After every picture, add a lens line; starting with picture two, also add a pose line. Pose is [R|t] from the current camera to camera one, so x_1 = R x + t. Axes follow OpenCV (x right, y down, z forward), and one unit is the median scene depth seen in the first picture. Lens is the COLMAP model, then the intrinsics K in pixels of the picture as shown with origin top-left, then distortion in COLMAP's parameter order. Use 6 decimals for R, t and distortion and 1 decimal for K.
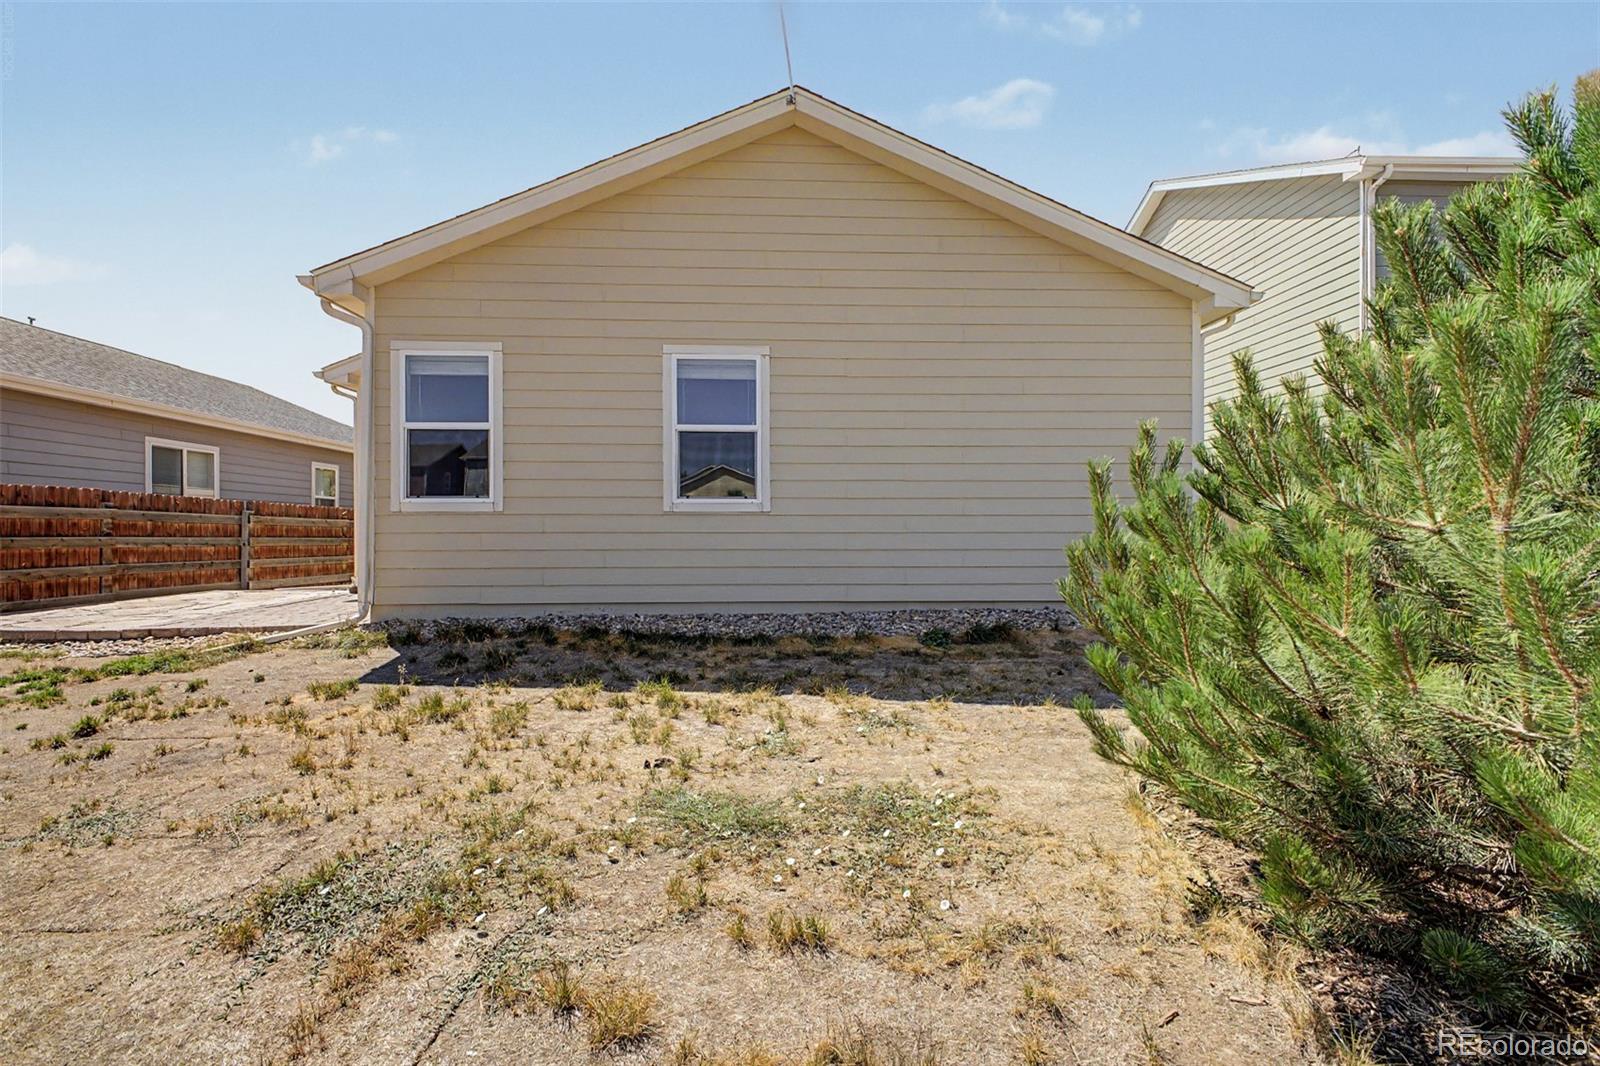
lens RADIAL K [[626.0, 0, 791.9], [0, 626.0, 534.5], [0, 0, 1]] dist [0.001703, 0.000089]
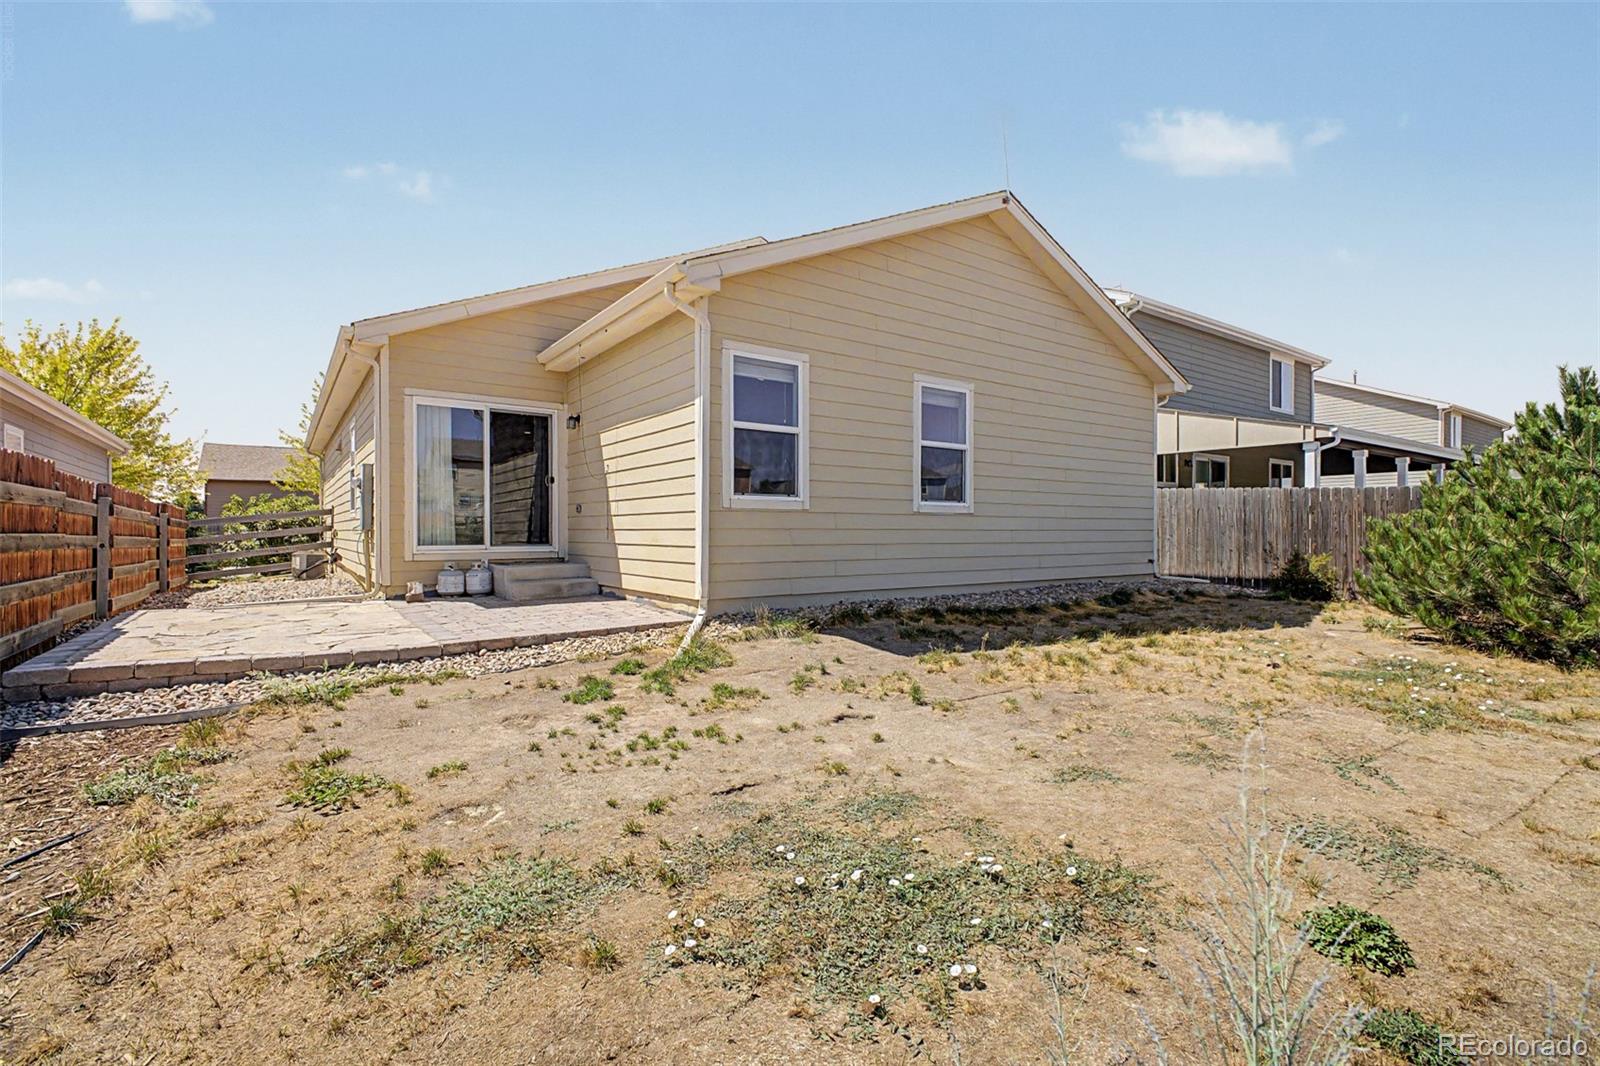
lens RADIAL K [[733.5, 0, 794.4], [0, 733.5, 533.6], [0, 0, 1]] dist [0.017544, -0.000204]
pose [[0.841750, -0.000519, 0.539868, -1.155025], [-0.001104, 0.999996, 0.002682, 0.001388], [-0.539867, -0.002853, 0.841745, -0.061639]]
